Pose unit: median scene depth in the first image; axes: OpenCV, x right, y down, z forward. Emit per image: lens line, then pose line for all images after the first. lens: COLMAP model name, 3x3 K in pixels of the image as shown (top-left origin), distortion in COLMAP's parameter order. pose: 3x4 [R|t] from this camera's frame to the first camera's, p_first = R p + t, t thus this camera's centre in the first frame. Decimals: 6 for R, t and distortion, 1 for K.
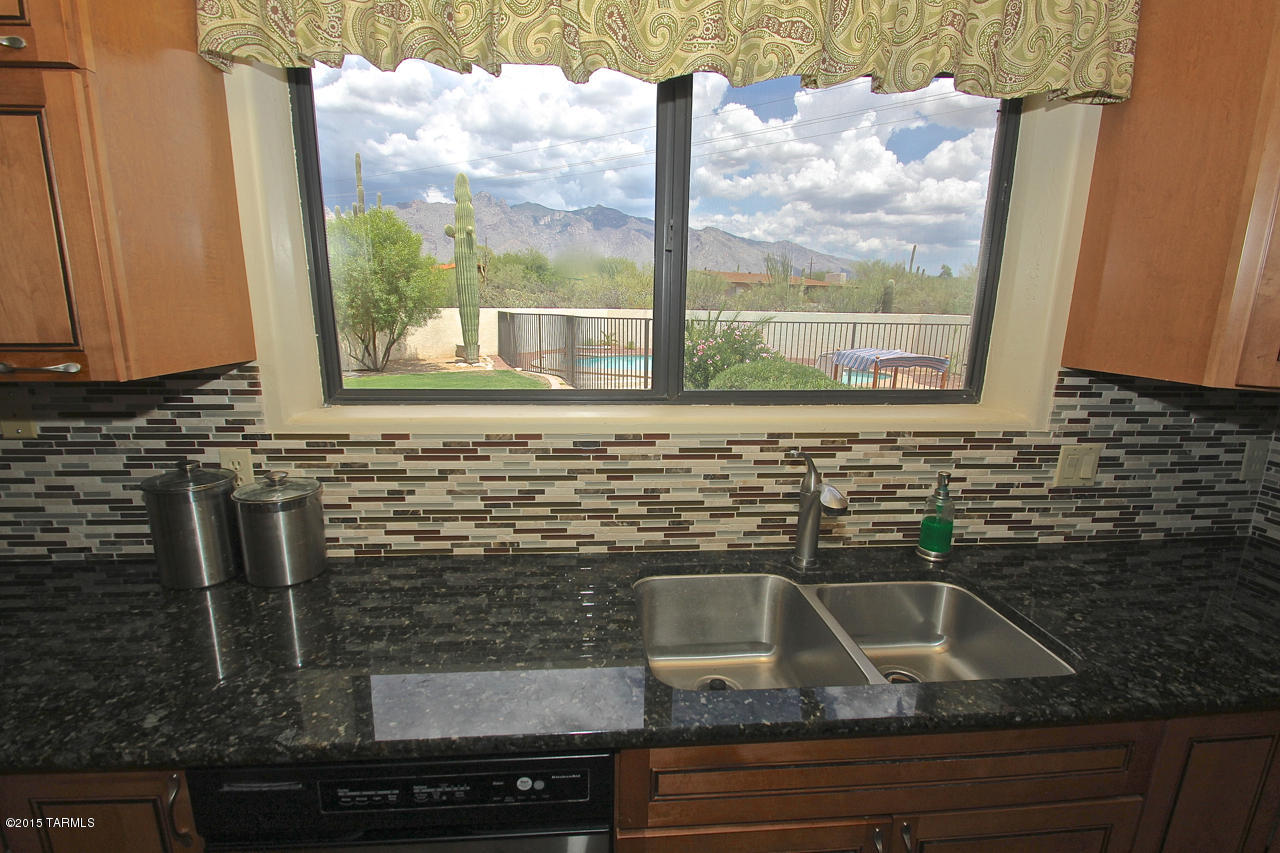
lens RADIAL K [[597.8, 0, 623.5], [0, 597.8, 448.4], [0, 0, 1]] dist [0.010018, -0.016836]
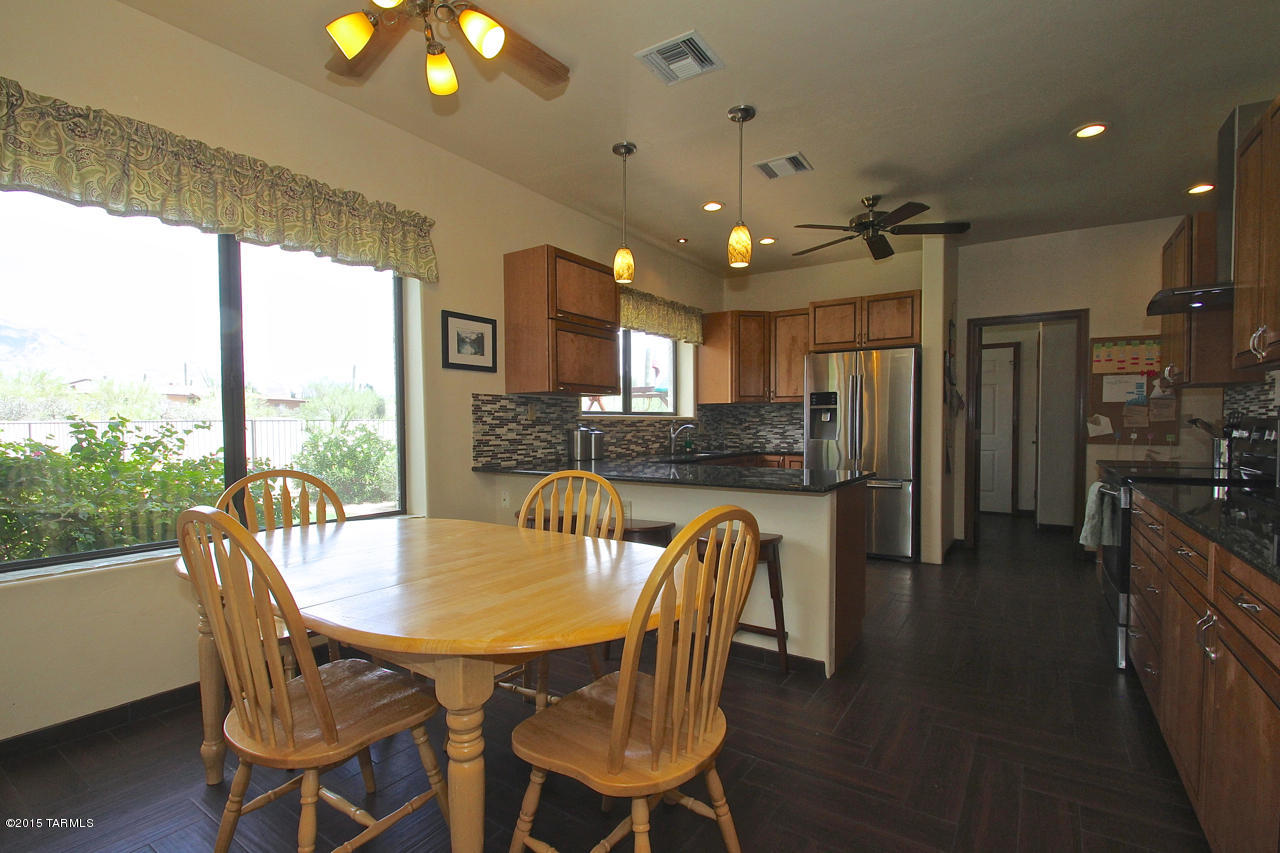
lens RADIAL K [[597.8, 0, 633.6], [0, 597.8, 444.3], [0, 0, 1]] dist [0.010018, -0.016836]
pose [[0.624461, -0.044608, 0.779781, -2.852629], [0.189825, 0.977102, -0.096119, 0.463360], [-0.757638, 0.208045, 0.618629, -1.199675]]
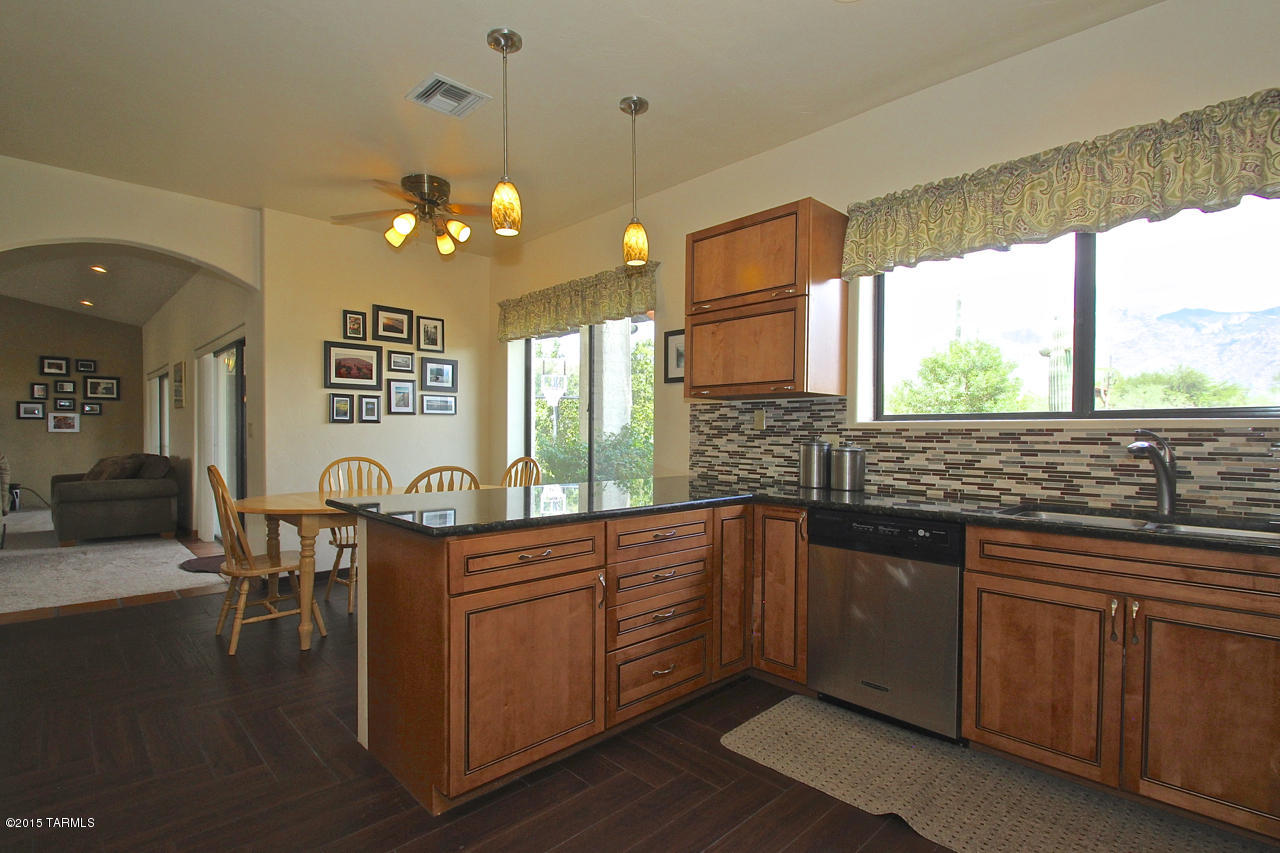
lens RADIAL K [[597.8, 0, 648.0], [0, 597.8, 448.7], [0, 0, 1]] dist [0.010018, -0.016836]
pose [[0.644361, 0.009200, -0.764666, 0.602464], [-0.172678, 0.975852, -0.133769, 0.450262], [0.744970, 0.218237, 0.630390, -0.895769]]
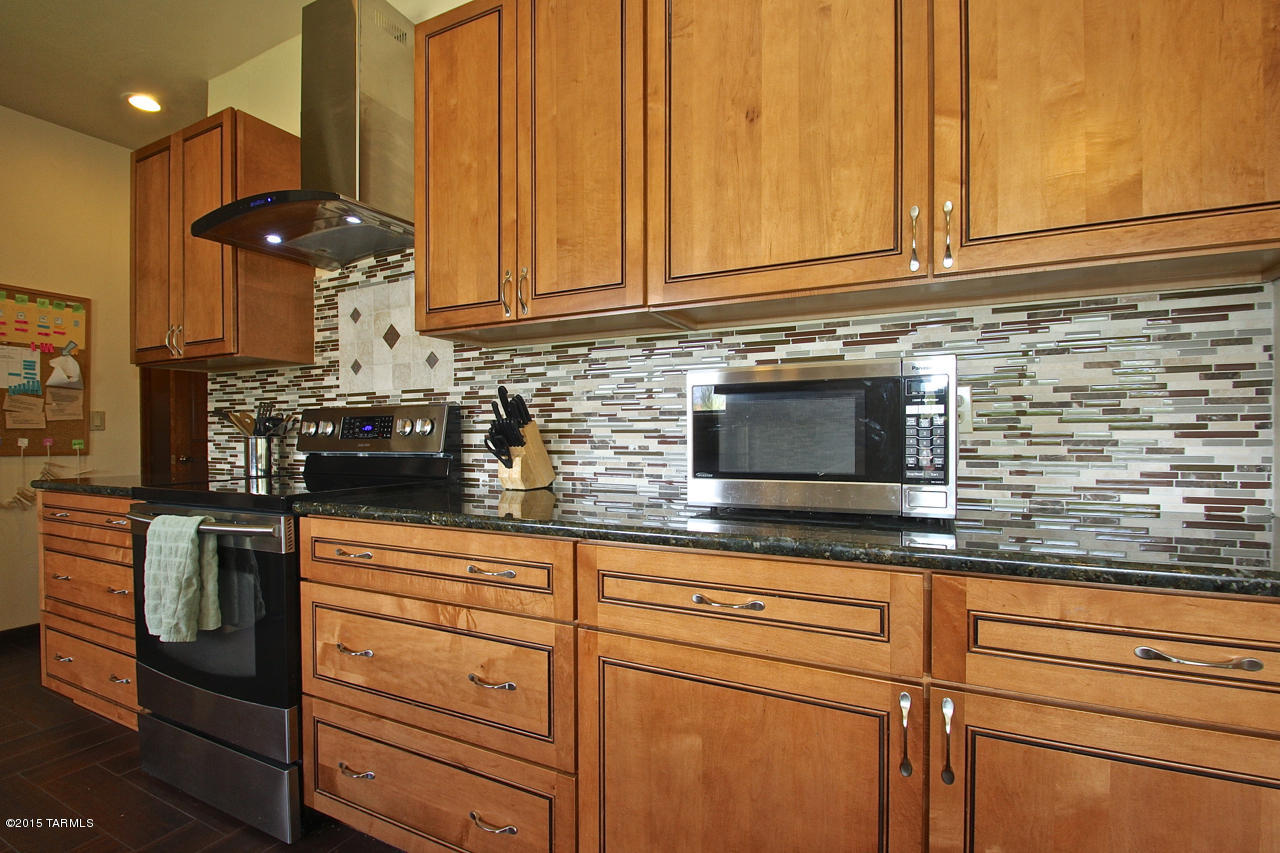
lens RADIAL K [[597.8, 0, 629.3], [0, 597.8, 441.2], [0, 0, 1]] dist [0.010018, -0.016836]
pose [[-0.845343, -0.014294, 0.534032, -1.506235], [0.112659, 0.972391, 0.204361, 0.435165], [-0.522210, 0.232919, -0.820394, -0.670838]]
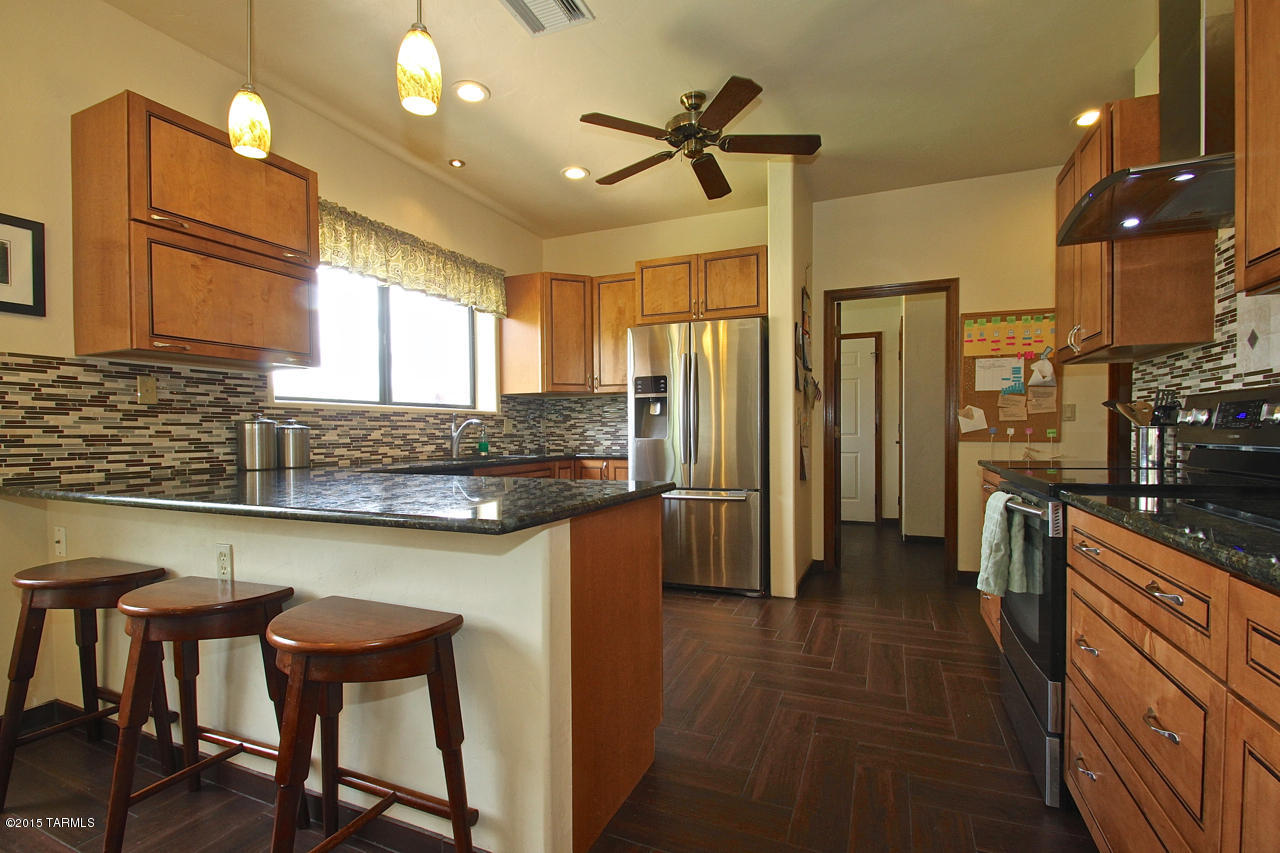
lens RADIAL K [[597.8, 0, 637.8], [0, 597.8, 446.4], [0, 0, 1]] dist [0.010018, -0.016836]
pose [[0.466581, -0.039683, 0.883588, -1.781808], [0.213020, 0.974629, -0.068714, 0.517557], [-0.858443, 0.220282, 0.463197, -1.054030]]
